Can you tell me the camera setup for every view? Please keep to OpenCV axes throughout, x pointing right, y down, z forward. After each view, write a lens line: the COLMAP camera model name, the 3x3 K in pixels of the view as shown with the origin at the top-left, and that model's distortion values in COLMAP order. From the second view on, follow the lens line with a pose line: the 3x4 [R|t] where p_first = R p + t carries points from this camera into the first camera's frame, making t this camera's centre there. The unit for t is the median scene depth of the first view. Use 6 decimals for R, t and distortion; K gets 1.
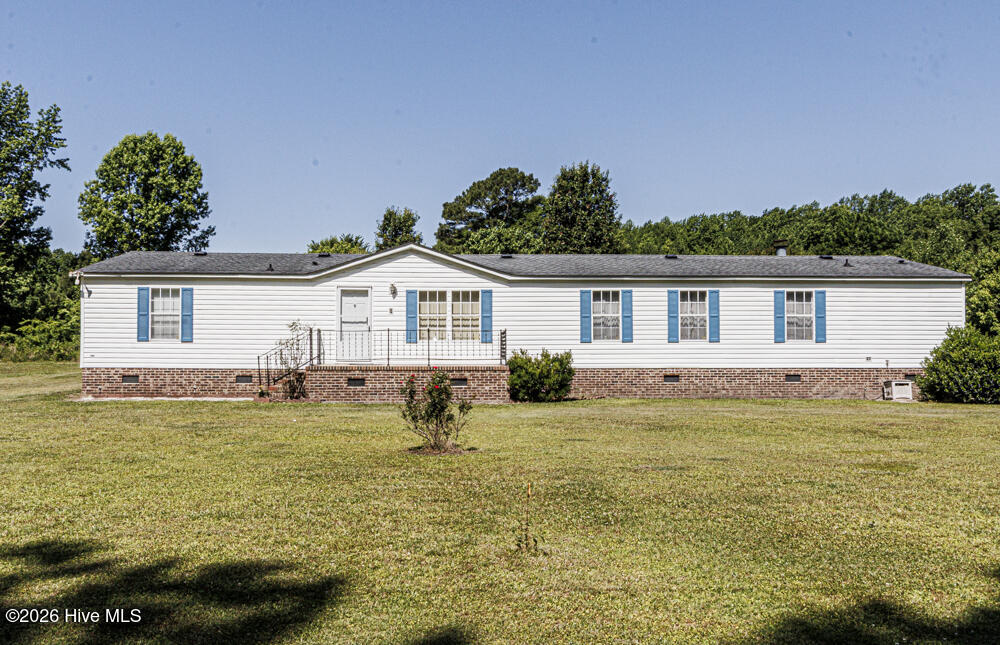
lens RADIAL K [[909.1, 0, 500.0], [0, 909.1, 322.5], [0, 0, 1]] dist [0.015729, 0.004336]
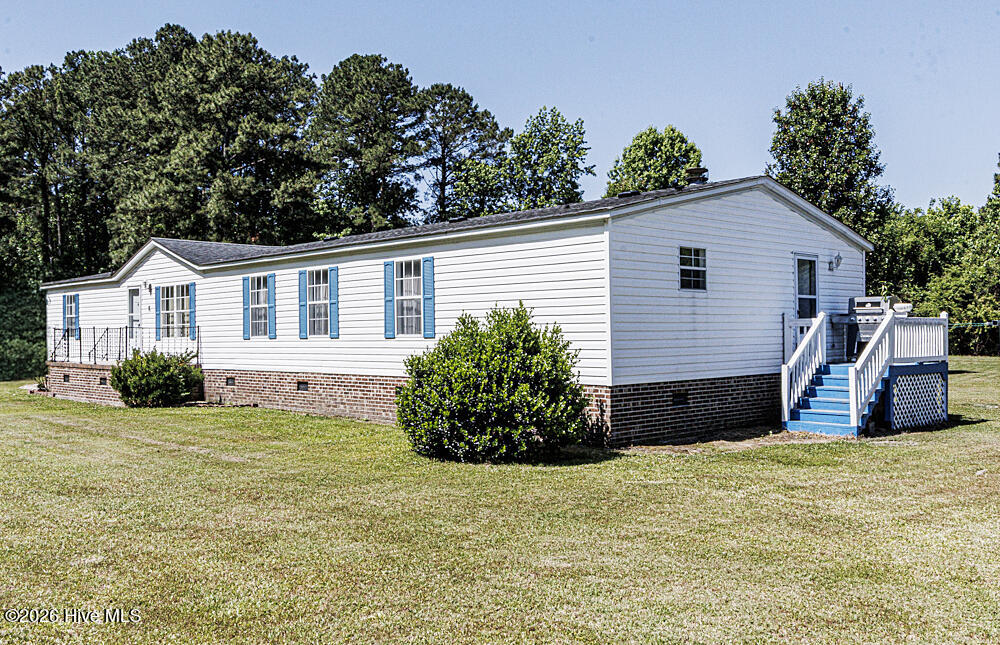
lens RADIAL K [[909.1, 0, 500.0], [0, 909.1, 322.5], [0, 0, 1]] dist [0.015729, 0.004336]
pose [[0.661519, -0.016573, -0.749746, 0.871940], [0.028123, 0.999601, 0.002718, 0.010728], [0.749401, -0.022884, 0.661721, 0.616874]]
